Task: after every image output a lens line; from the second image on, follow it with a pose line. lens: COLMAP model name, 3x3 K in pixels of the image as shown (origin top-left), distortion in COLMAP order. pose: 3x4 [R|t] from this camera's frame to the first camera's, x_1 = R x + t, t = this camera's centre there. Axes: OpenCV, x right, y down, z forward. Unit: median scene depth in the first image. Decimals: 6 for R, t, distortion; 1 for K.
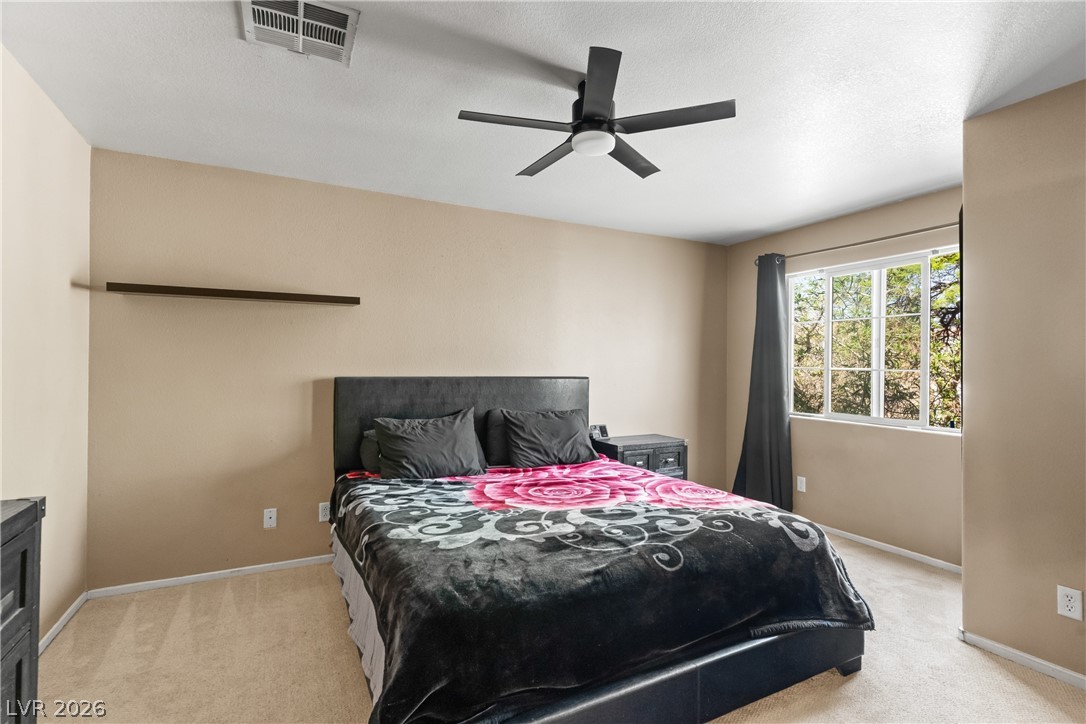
lens RADIAL K [[515.1, 0, 542.3], [0, 515.1, 364.6], [0, 0, 1]] dist [0.000959, 0.000259]
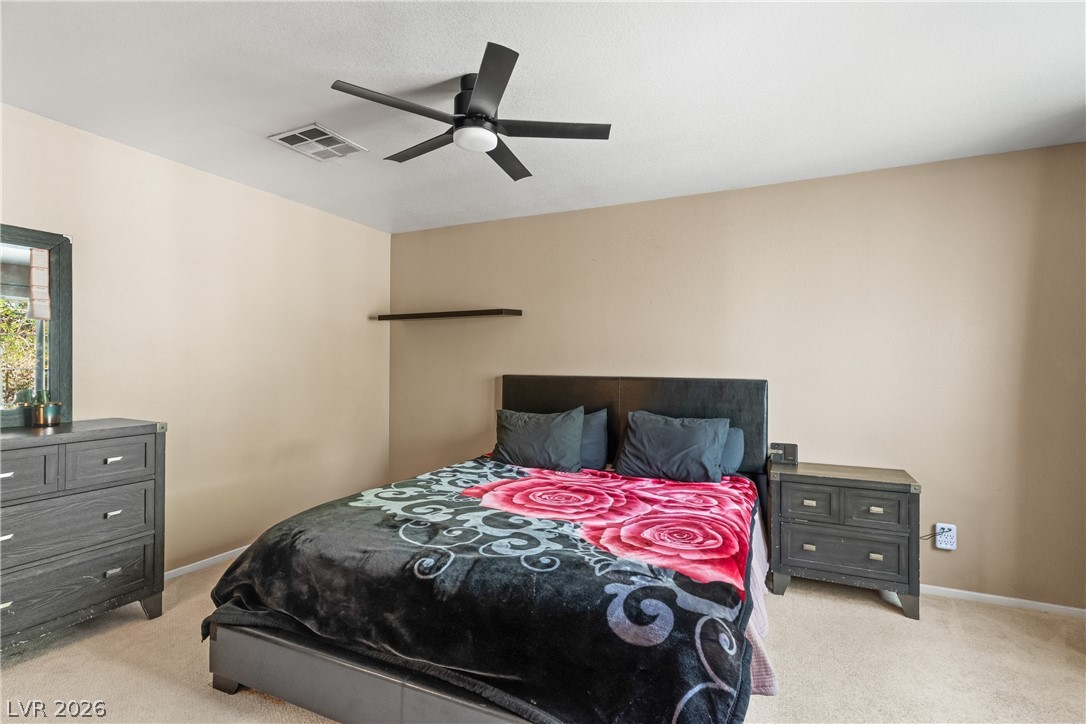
lens RADIAL K [[515.1, 0, 550.9], [0, 515.1, 364.8], [0, 0, 1]] dist [0.000959, 0.000259]
pose [[0.607703, -0.002737, -0.794160, 0.918234], [0.000176, 0.999994, -0.003312, 0.006444], [0.794165, 0.001873, 0.607700, 0.484384]]
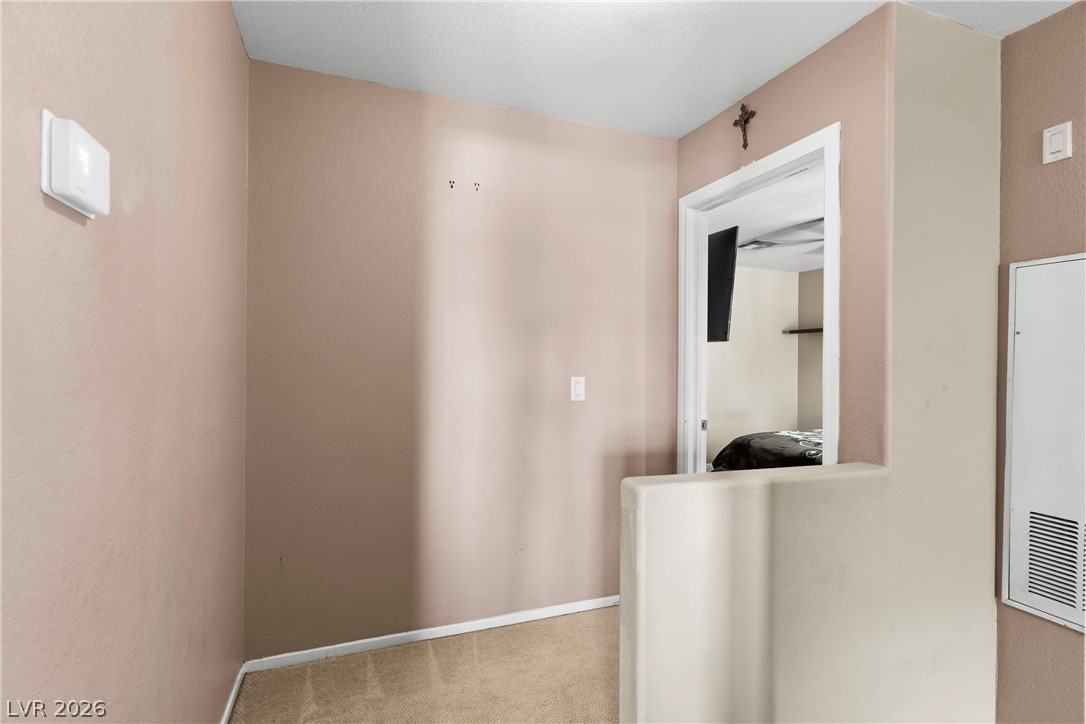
lens RADIAL K [[515.1, 0, 543.7], [0, 515.1, 366.0], [0, 0, 1]] dist [0.000959, 0.000259]
pose [[-0.117357, -0.005741, -0.993073, 1.979977], [-0.001375, 0.999983, -0.005618, 0.028651], [0.993089, 0.000706, -0.117363, 0.128009]]
